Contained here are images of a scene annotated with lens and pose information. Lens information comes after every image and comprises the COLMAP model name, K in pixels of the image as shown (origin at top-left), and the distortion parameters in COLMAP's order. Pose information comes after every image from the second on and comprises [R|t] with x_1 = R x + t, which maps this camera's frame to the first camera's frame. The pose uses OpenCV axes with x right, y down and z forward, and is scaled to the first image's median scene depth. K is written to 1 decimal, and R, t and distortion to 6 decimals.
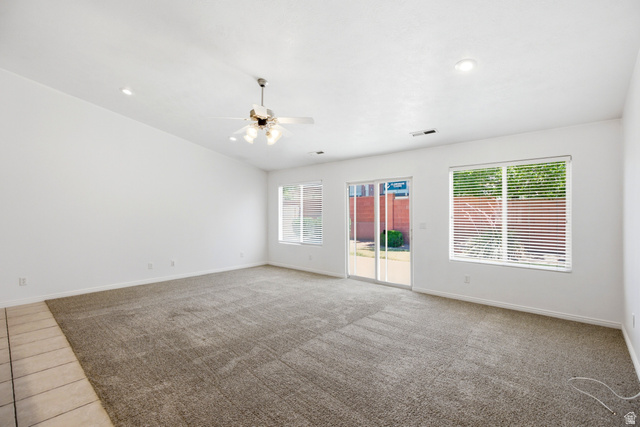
lens RADIAL K [[293.5, 0, 325.0], [0, 293.5, 212.4], [0, 0, 1]] dist [0.003839, 0.000360]
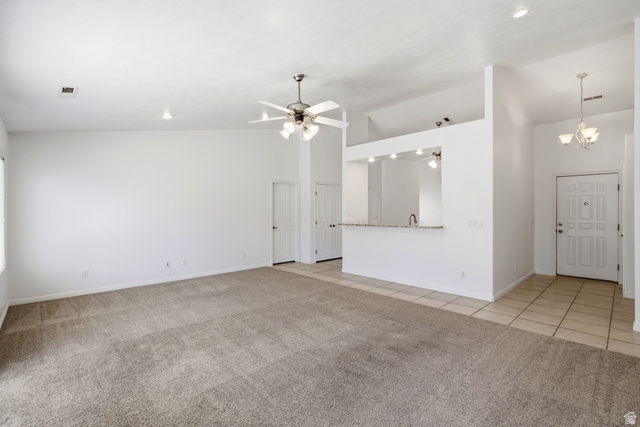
lens RADIAL K [[293.5, 0, 325.0], [0, 293.5, 212.4], [0, 0, 1]] dist [0.003839, 0.000360]
pose [[-0.997861, 0.001000, 0.065359, -0.337954], [0.000777, 0.999994, -0.003434, 0.011362], [-0.065362, -0.003376, -0.997856, 1.848725]]
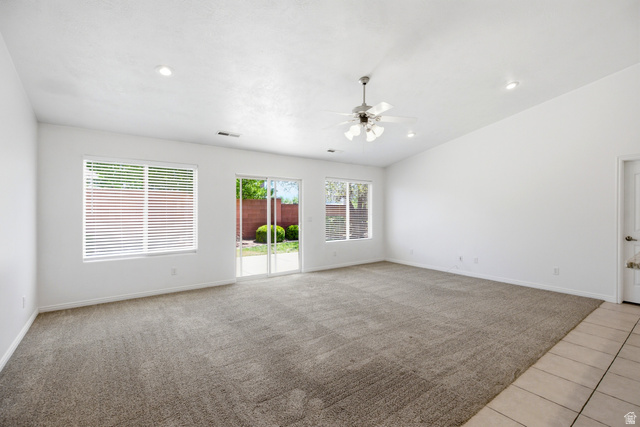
lens RADIAL K [[293.5, 0, 325.0], [0, 293.5, 212.4], [0, 0, 1]] dist [0.003839, 0.000360]
pose [[0.188649, -0.008523, 0.982008, -1.156759], [-0.004954, 0.999941, 0.009631, 0.002693], [-0.982032, -0.006682, 0.188595, 0.886137]]
